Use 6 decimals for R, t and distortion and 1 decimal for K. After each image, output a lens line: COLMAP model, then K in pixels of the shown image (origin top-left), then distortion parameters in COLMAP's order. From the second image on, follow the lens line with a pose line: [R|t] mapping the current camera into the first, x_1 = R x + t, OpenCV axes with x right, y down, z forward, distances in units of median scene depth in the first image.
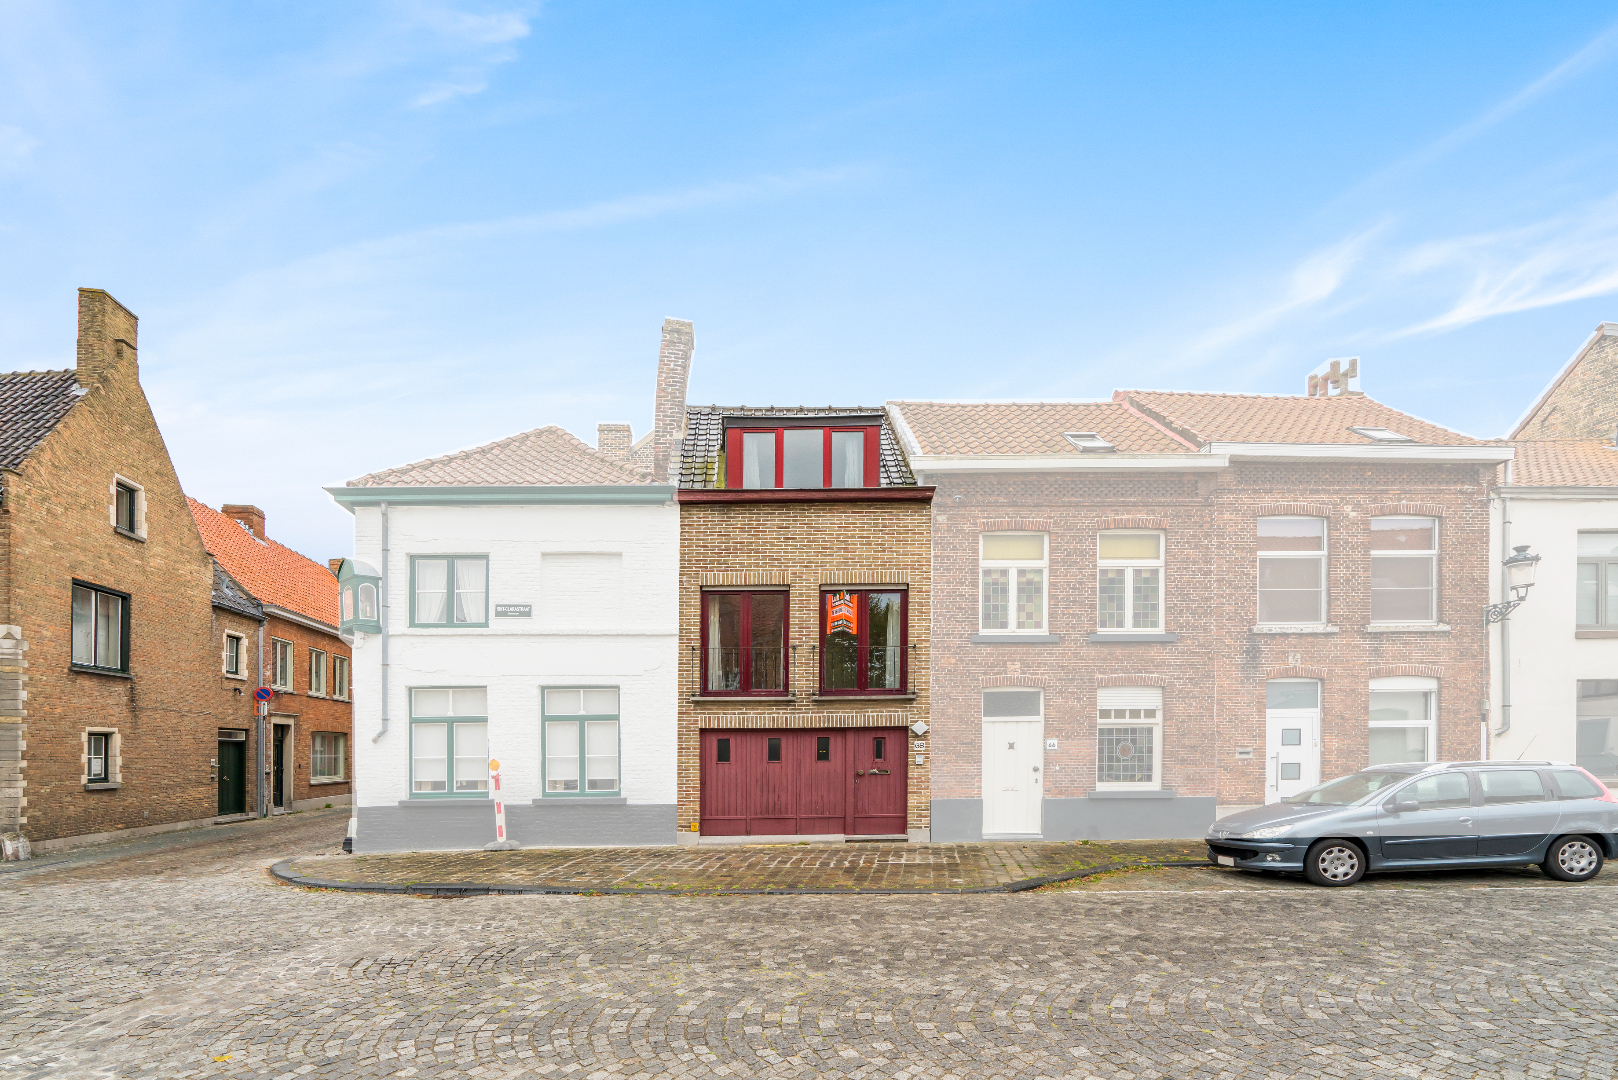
lens RADIAL K [[737.6, 0, 809.0], [0, 737.6, 540.0], [0, 0, 1]] dist [-0.002193, 0.000374]
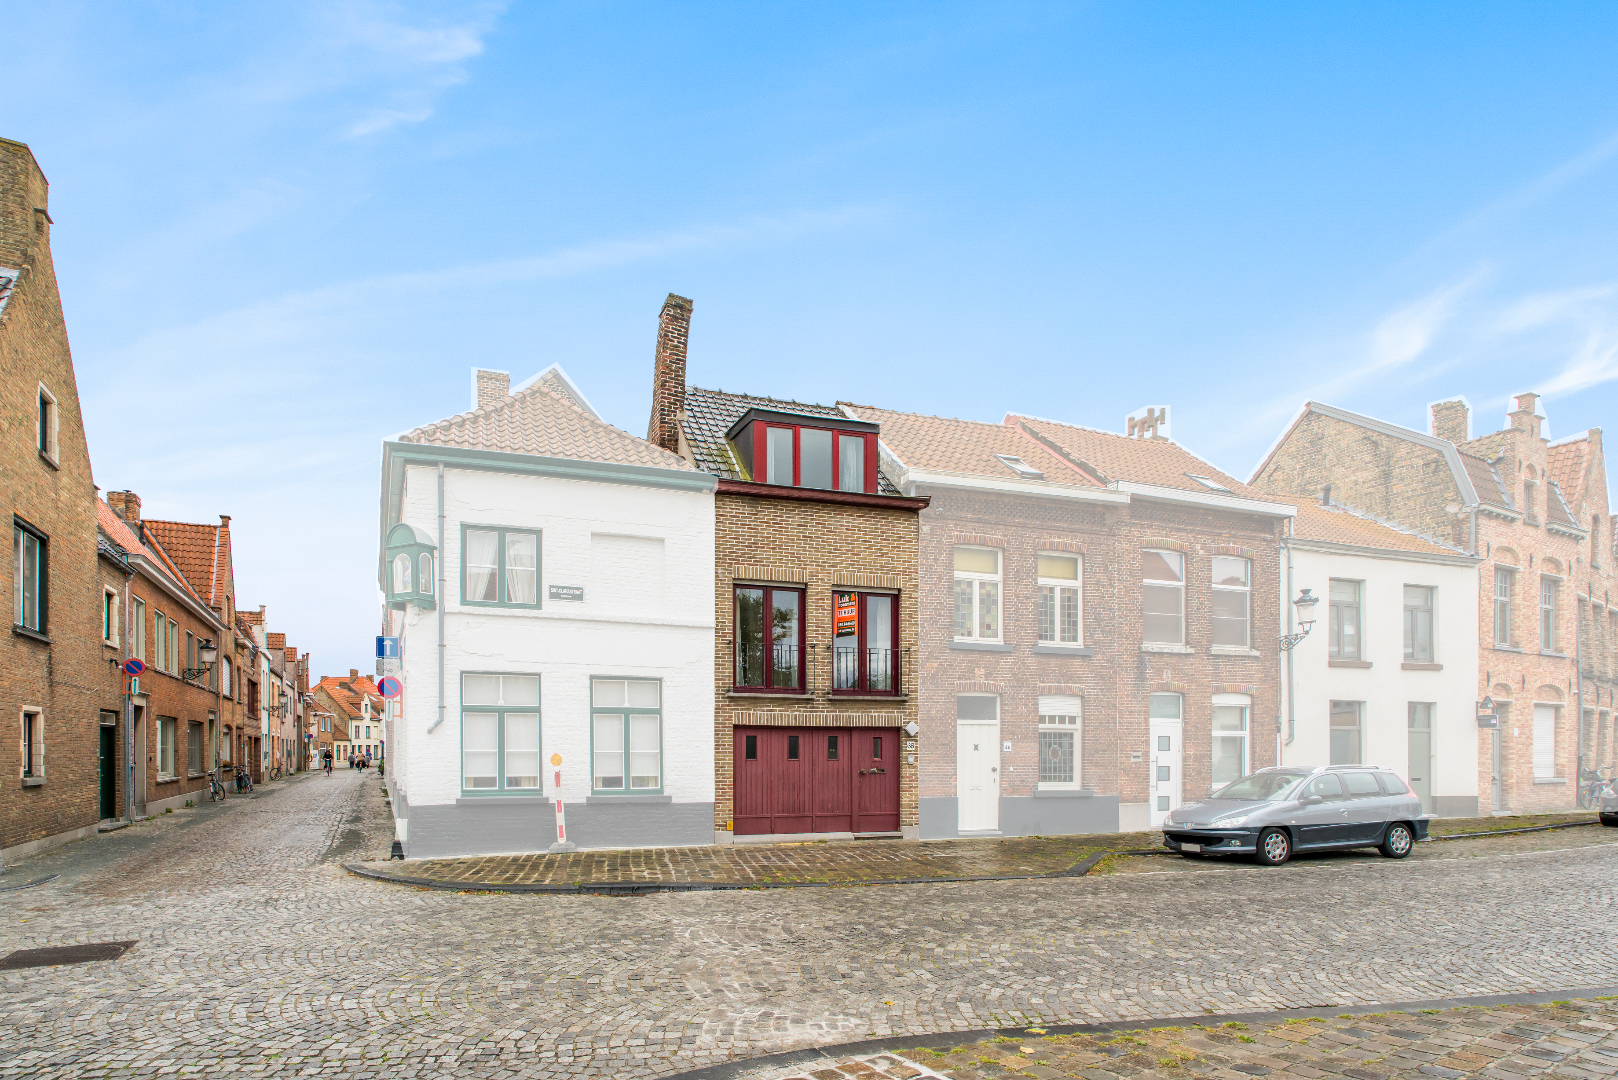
lens RADIAL K [[804.7, 0, 809.7], [0, 804.7, 486.1], [0, 0, 1]] dist [-0.000929, -0.000146]
pose [[0.949588, 0.110710, 0.293302, -0.371195], [-0.099110, 0.993601, -0.054170, -0.012524], [-0.297422, 0.022370, 0.954484, -0.060340]]
